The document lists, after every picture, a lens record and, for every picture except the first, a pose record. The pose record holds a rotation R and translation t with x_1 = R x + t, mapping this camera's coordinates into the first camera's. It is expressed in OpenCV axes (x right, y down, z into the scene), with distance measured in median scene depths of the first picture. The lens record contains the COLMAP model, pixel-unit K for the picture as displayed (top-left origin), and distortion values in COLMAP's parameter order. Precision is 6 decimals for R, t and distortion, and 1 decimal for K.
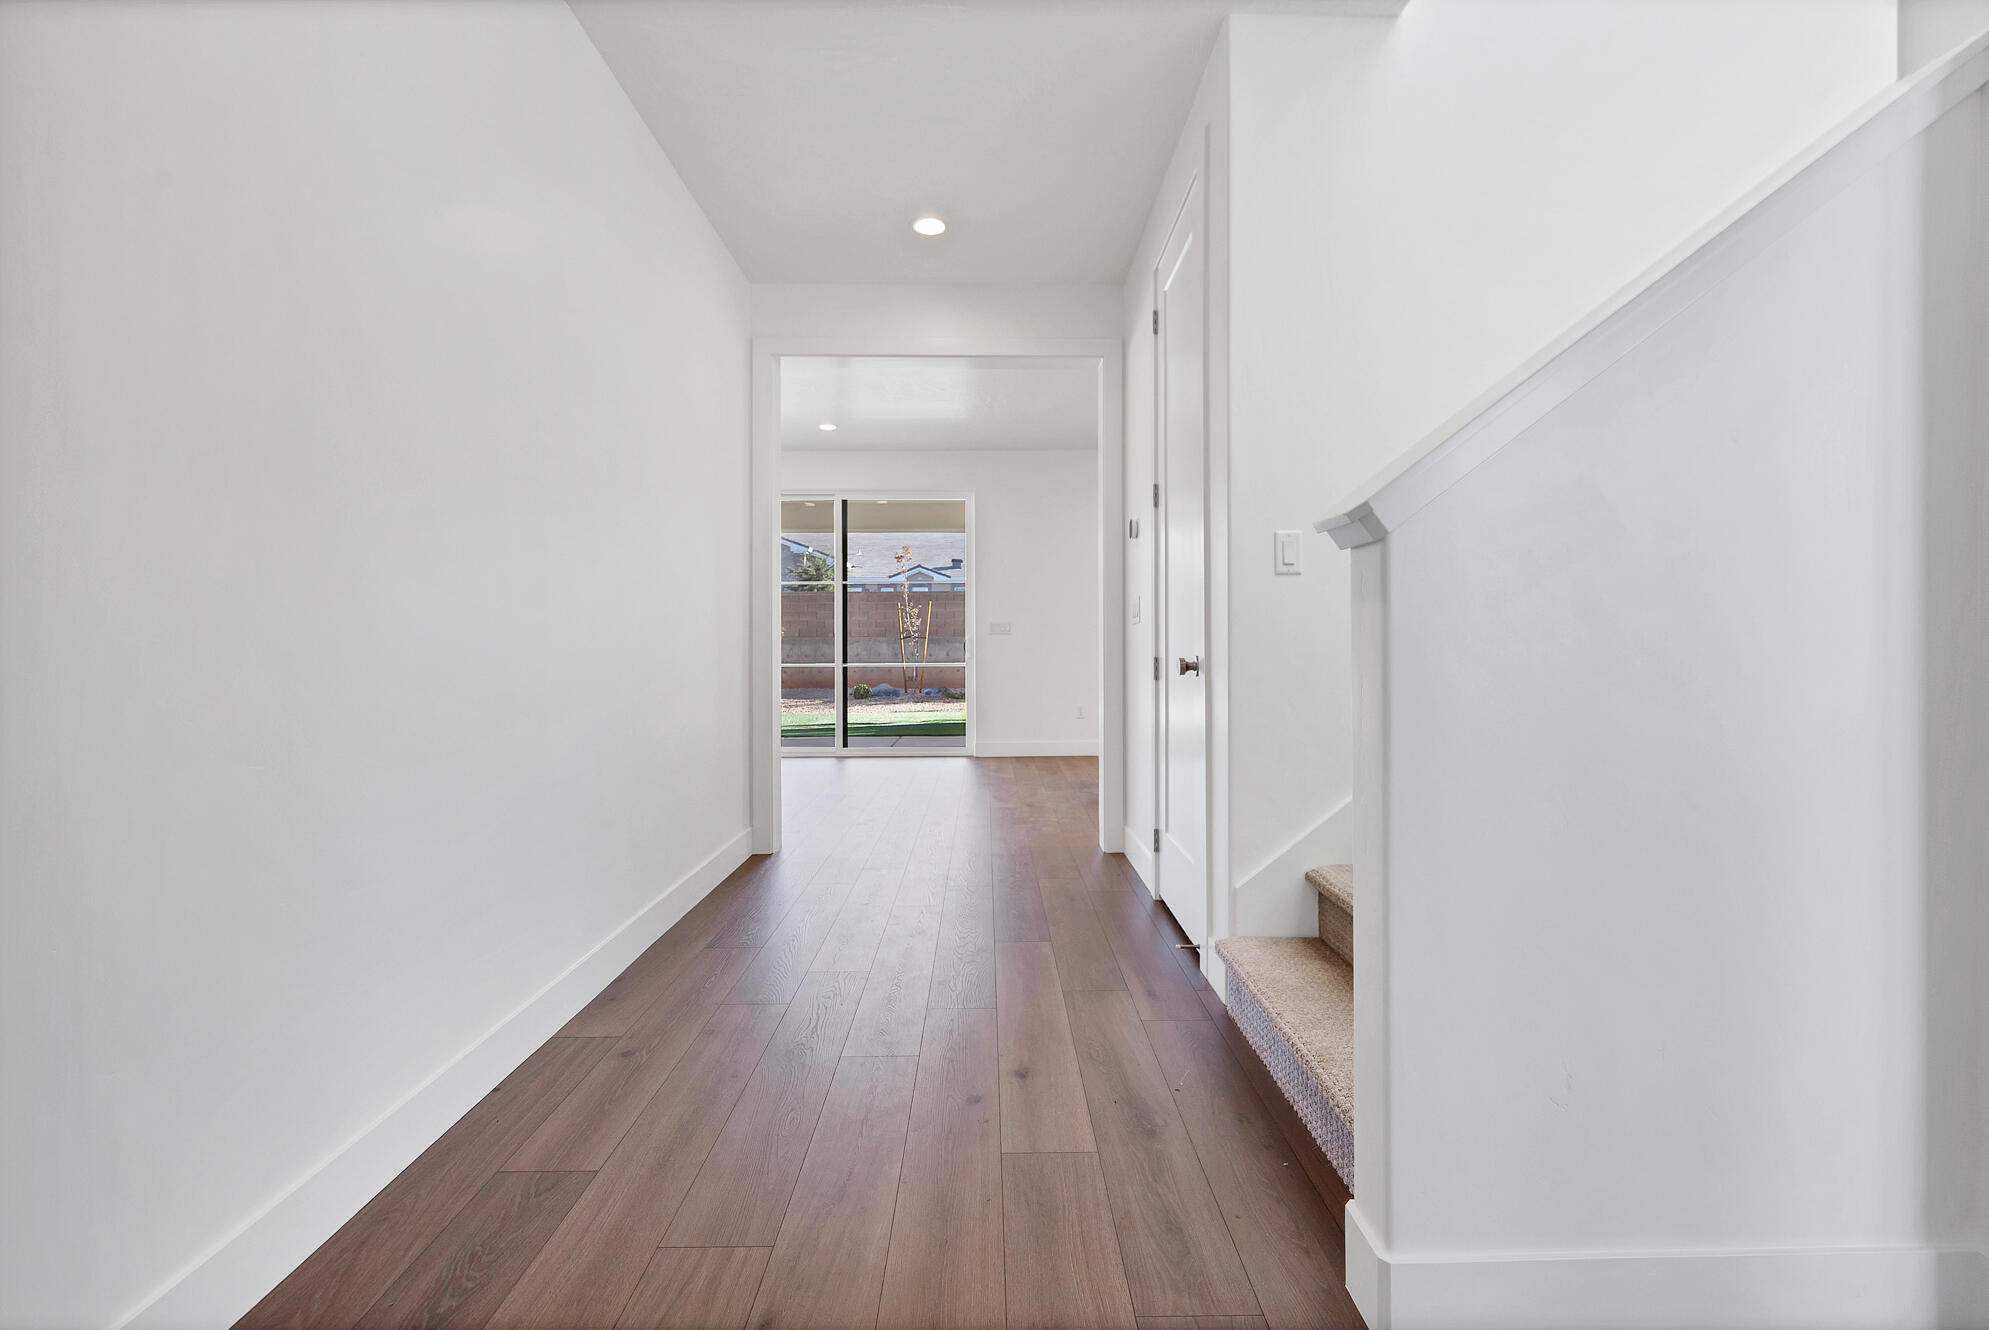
lens RADIAL K [[867.4, 0, 990.8], [0, 867.4, 658.5], [0, 0, 1]] dist [0.002340, -0.000527]
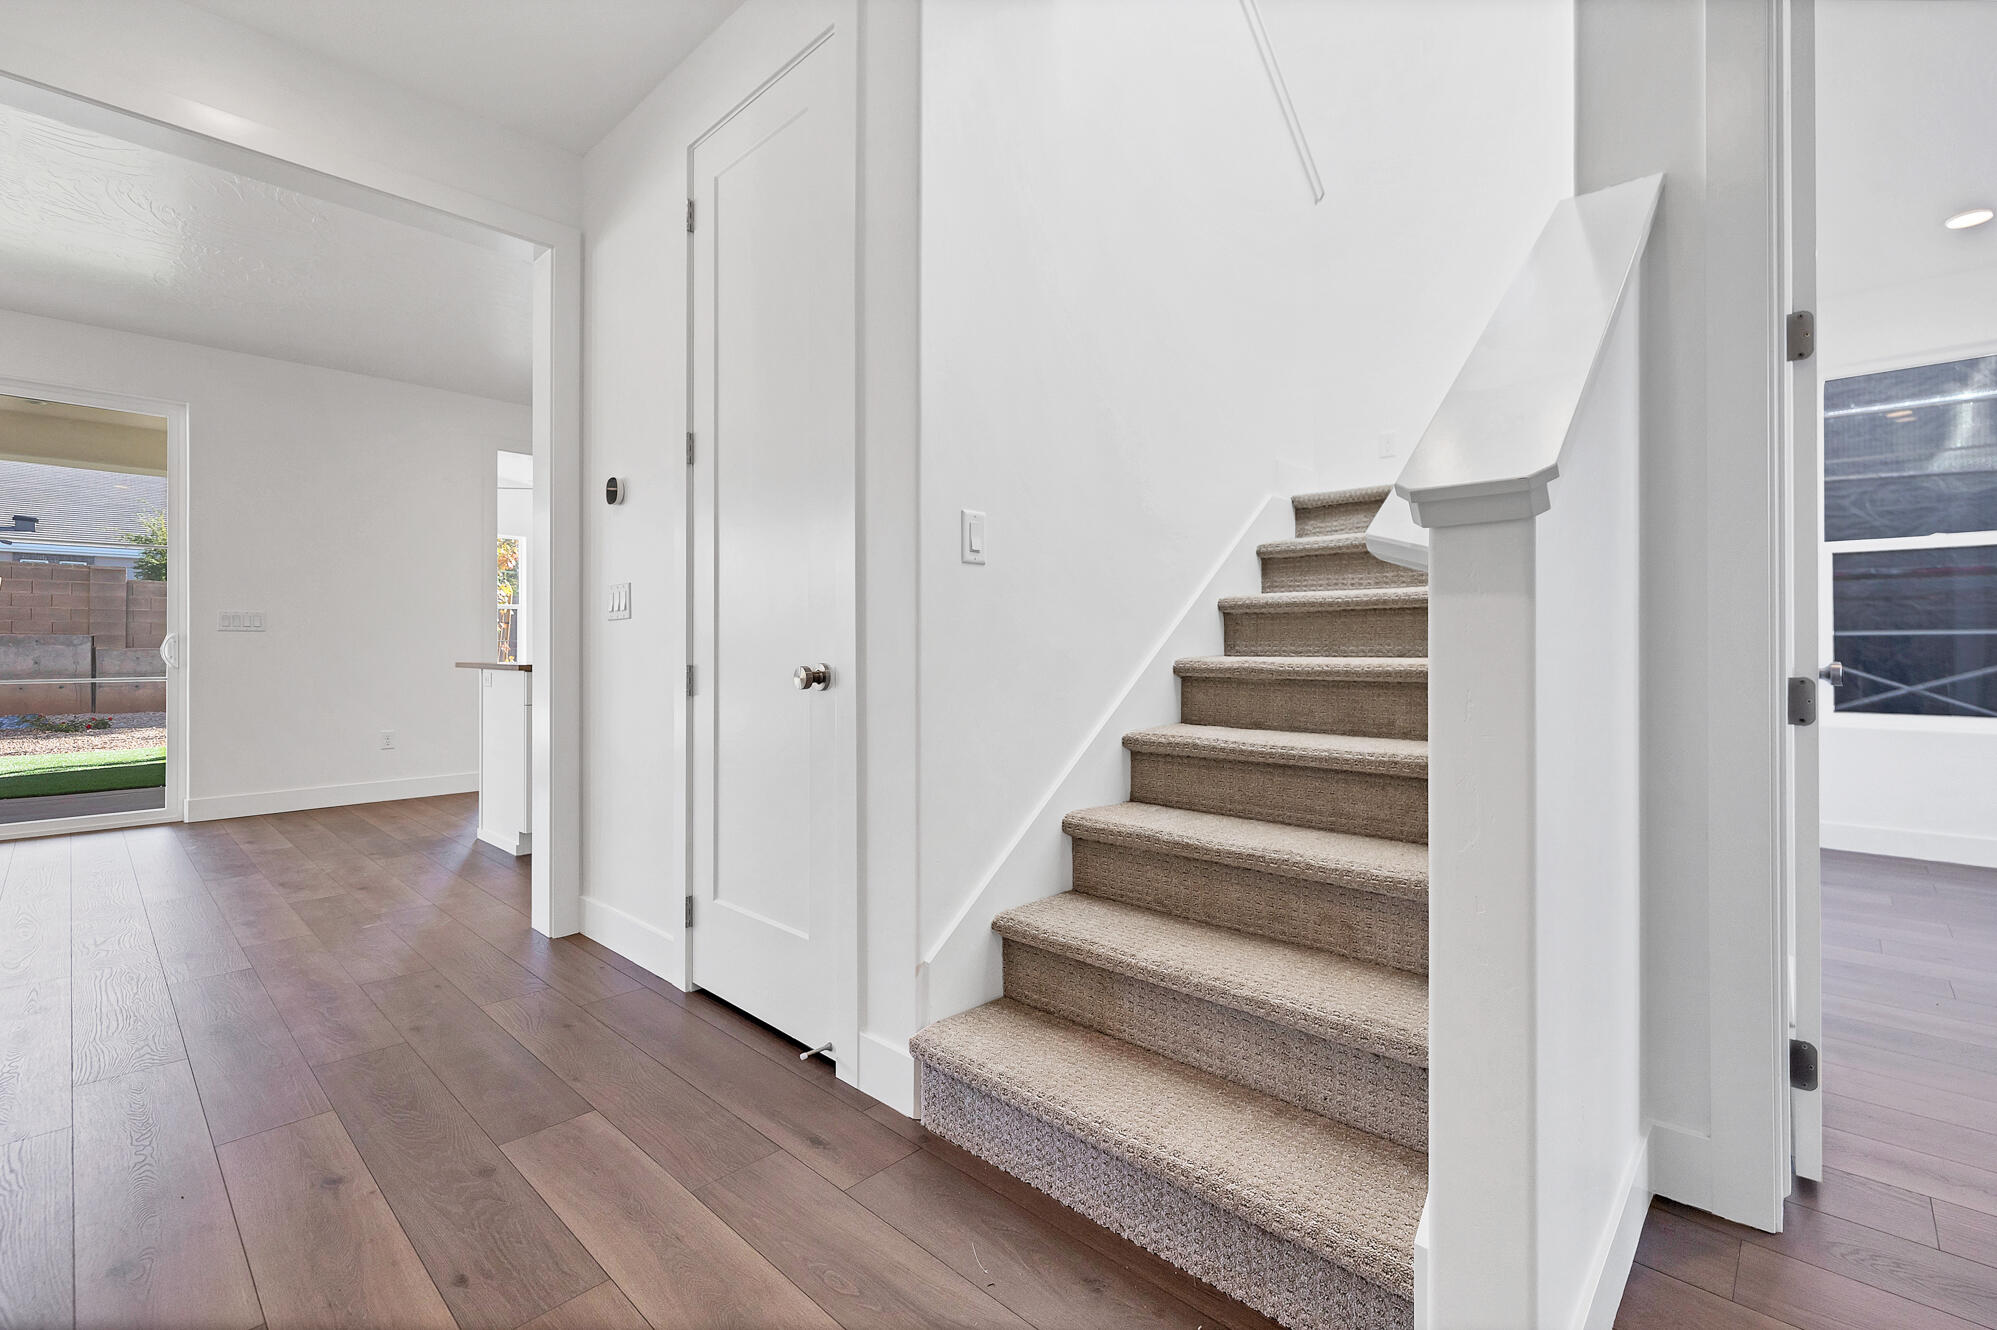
lens RADIAL K [[870.8, 0, 1003.2], [0, 870.8, 647.2], [0, 0, 1]] dist [0.002340, -0.000527]
pose [[0.688468, 0.003800, 0.725257, -0.072489], [0.008940, 0.999866, -0.013726, -0.001794], [-0.725211, 0.015934, 0.688342, 0.125344]]
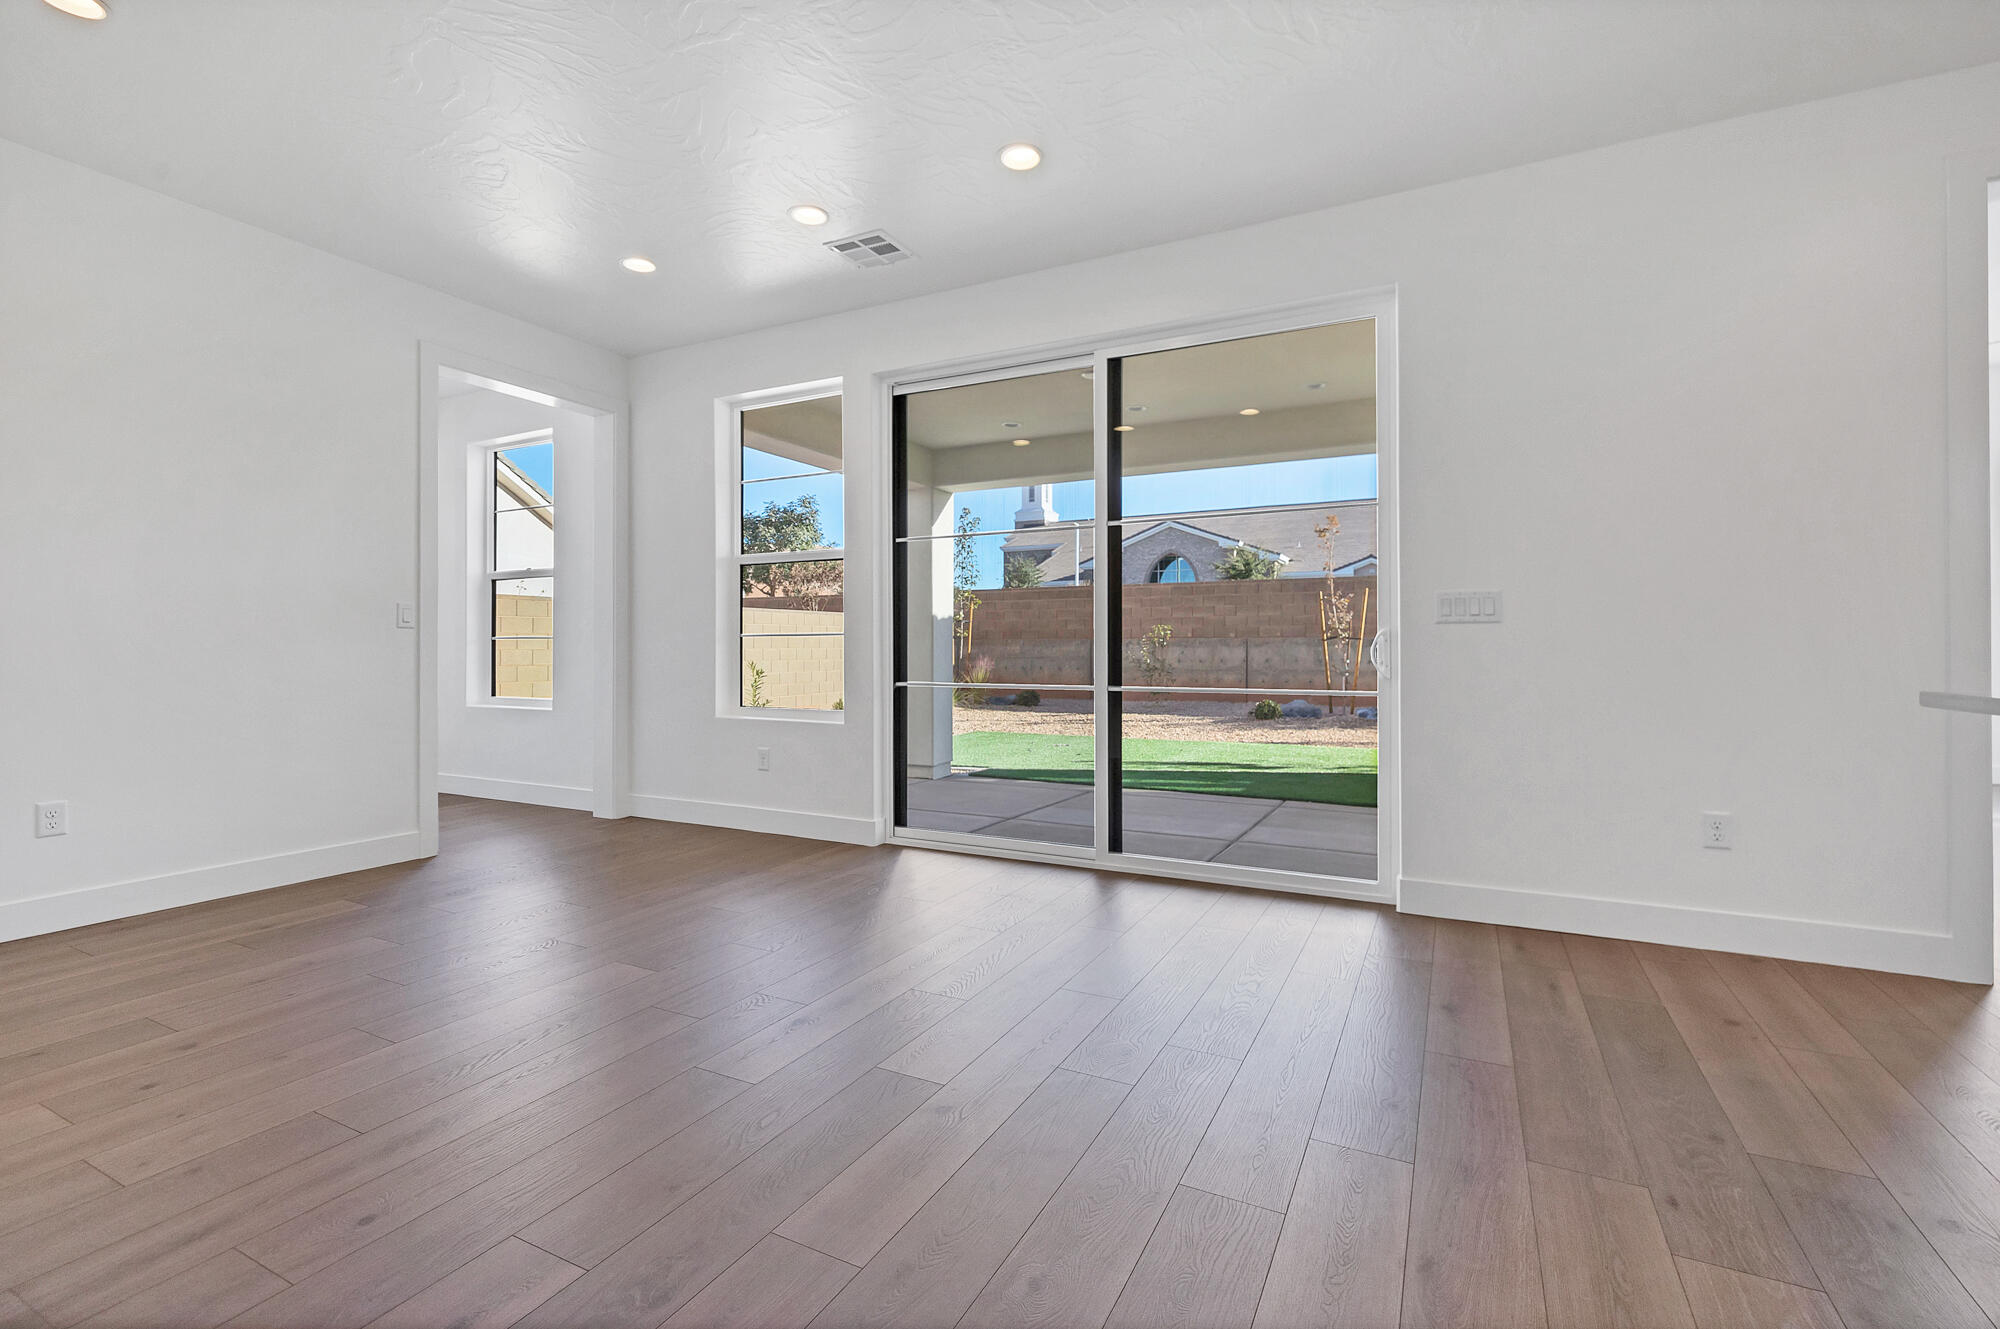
lens RADIAL K [[872.2, 0, 994.6], [0, 872.2, 637.0], [0, 0, 1]] dist [0.002340, -0.000527]
pose [[0.879680, -0.002400, -0.475560, 0.010578], [-0.010866, 0.999625, -0.025144, -0.008548], [0.475442, 0.027286, 0.879324, 0.534594]]
